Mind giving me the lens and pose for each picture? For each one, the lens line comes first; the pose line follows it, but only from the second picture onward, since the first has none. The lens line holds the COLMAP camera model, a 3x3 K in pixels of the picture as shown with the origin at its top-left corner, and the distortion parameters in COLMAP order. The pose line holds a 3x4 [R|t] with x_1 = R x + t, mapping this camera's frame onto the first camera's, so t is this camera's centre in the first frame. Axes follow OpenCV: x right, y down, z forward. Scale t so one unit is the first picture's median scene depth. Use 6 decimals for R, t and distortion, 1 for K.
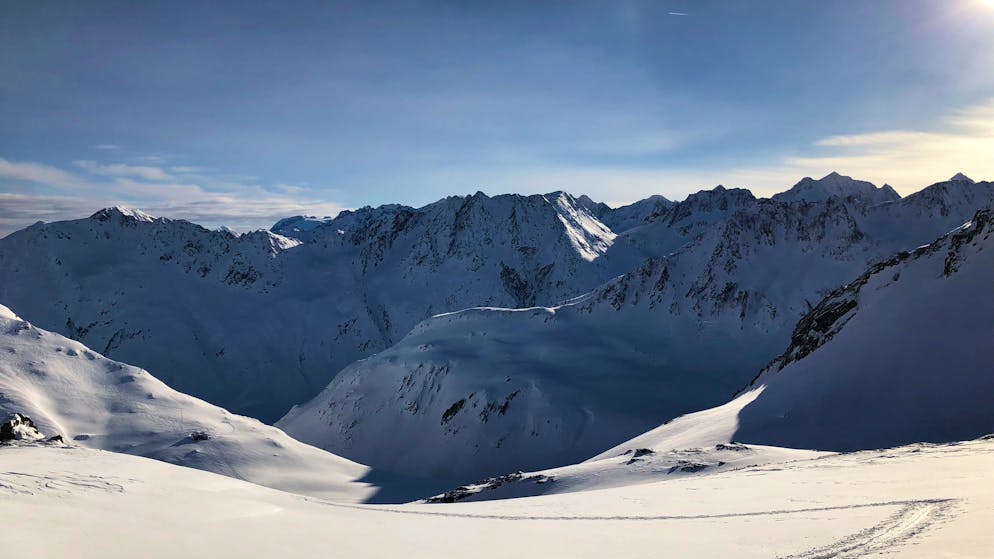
lens RADIAL K [[826.9, 0, 494.3], [0, 826.9, 233.1], [0, 0, 1]] dist [0.083385, -0.132819]
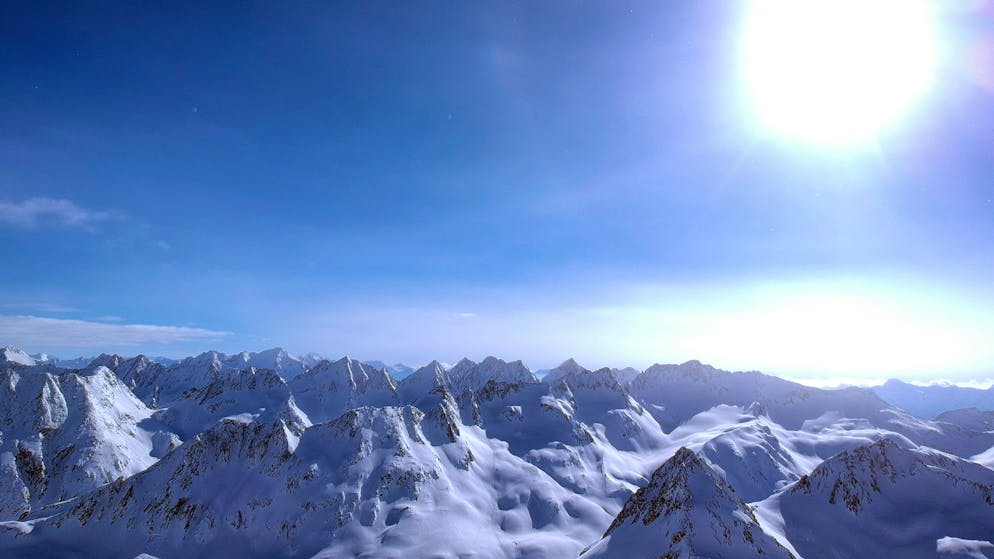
lens RADIAL K [[748.9, 0, 497.6], [0, 748.9, 179.1], [0, 0, 1]] dist [0.066594, -0.135006]
pose [[0.873471, 0.139579, 0.466440, 0.096813], [-0.022856, 0.968725, -0.247082, -0.134448], [-0.486339, 0.205158, 0.849343, -0.298800]]
